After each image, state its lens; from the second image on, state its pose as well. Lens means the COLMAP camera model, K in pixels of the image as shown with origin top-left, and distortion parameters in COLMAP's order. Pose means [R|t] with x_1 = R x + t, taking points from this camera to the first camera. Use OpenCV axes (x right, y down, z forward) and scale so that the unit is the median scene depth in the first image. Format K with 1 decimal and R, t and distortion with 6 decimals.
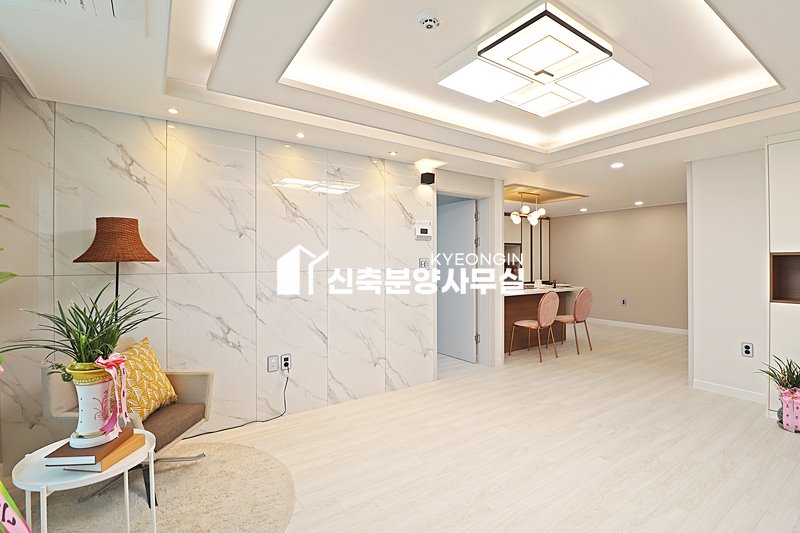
lens RADIAL K [[370.5, 0, 401.8], [0, 370.5, 262.1], [0, 0, 1]] dist [-0.011995, -0.001868]
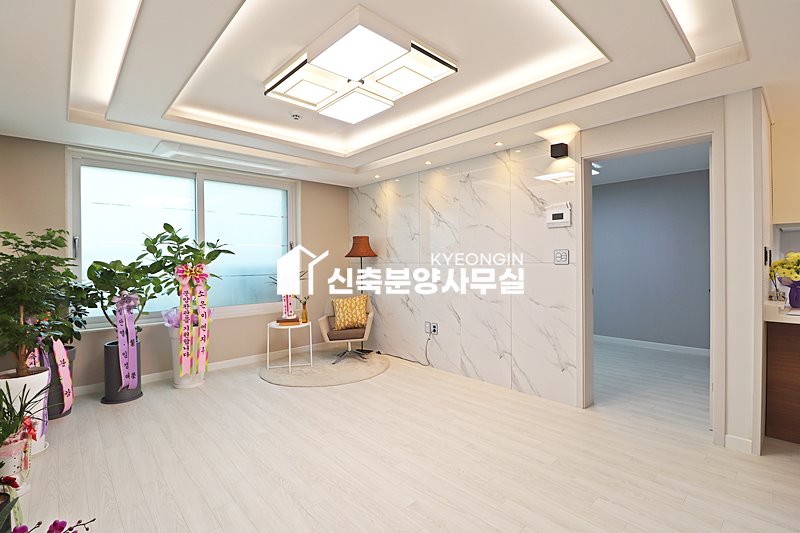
lens RADIAL K [[370.5, 0, 396.0], [0, 370.5, 266.7], [0, 0, 1]] dist [-0.011995, -0.001868]
pose [[0.144979, 0.022269, -0.989184, 0.936204], [0.011925, 0.999635, 0.024252, 0.002567], [0.989363, -0.015312, 0.144661, 0.607417]]
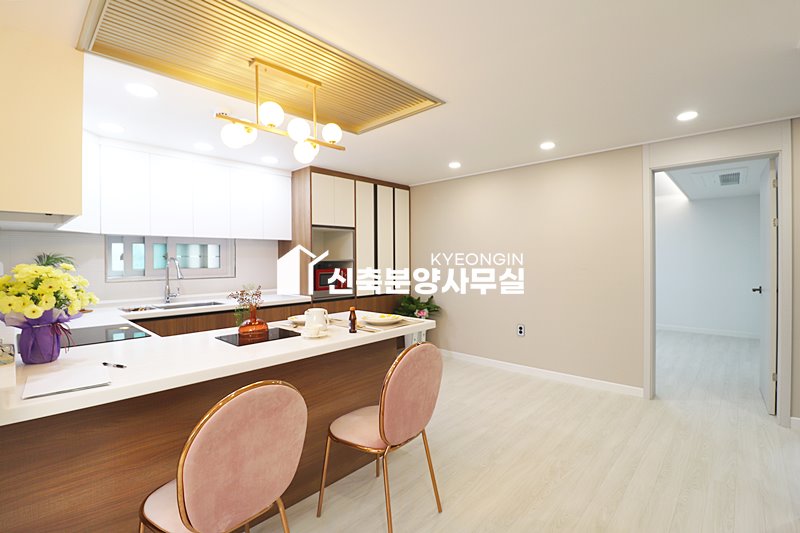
lens RADIAL K [[370.5, 0, 397.6], [0, 370.5, 267.1], [0, 0, 1]] dist [-0.011995, -0.001868]
pose [[0.973823, -0.010984, 0.227041, 0.617692], [0.006450, 0.999765, 0.020701, -0.001221], [-0.227215, -0.018694, 0.973665, 1.044716]]
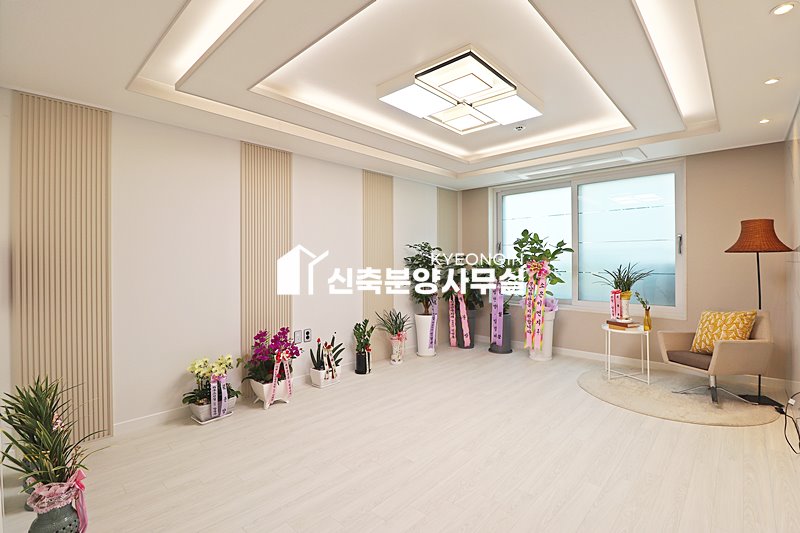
lens RADIAL K [[370.5, 0, 406.1], [0, 370.5, 263.1], [0, 0, 1]] dist [-0.011995, -0.001868]
pose [[-0.973449, 0.010262, -0.228673, 0.548305], [0.010160, 0.999947, 0.001626, 0.015846], [0.228678, -0.000740, -0.973502, 1.368938]]
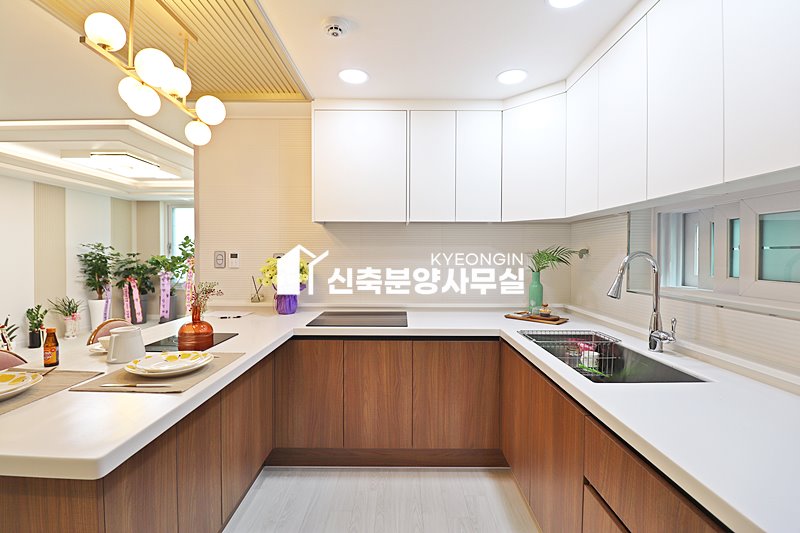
lens RADIAL K [[370.5, 0, 402.9], [0, 370.5, 263.7], [0, 0, 1]] dist [-0.011995, -0.001868]
pose [[-0.559866, 0.020708, -0.828325, 0.803581], [-0.005946, 0.999562, 0.029007, -0.018867], [0.828562, 0.021166, -0.559497, 2.227357]]
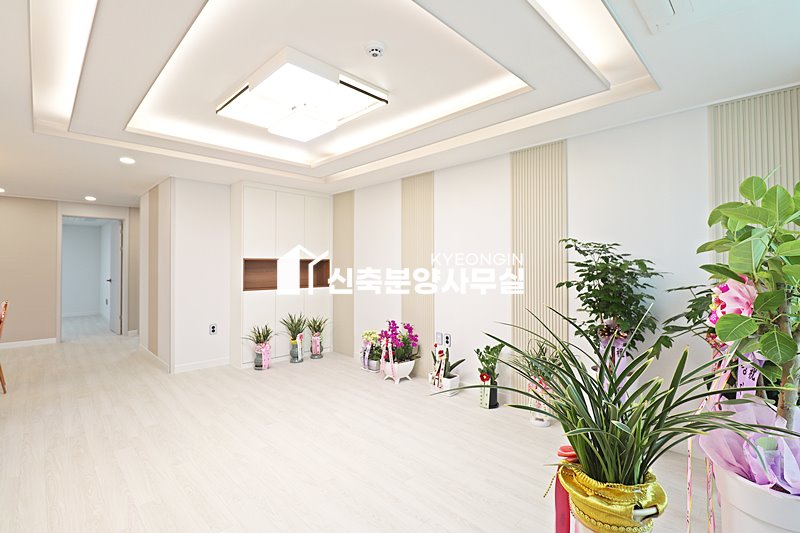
lens RADIAL K [[370.5, 0, 401.6], [0, 370.5, 261.8], [0, 0, 1]] dist [-0.011995, -0.001868]
pose [[-0.184502, 0.012260, 0.982756, -0.530225], [-0.003730, 0.999906, -0.013174, 0.004467], [-0.982825, -0.006096, -0.184439, 0.568698]]
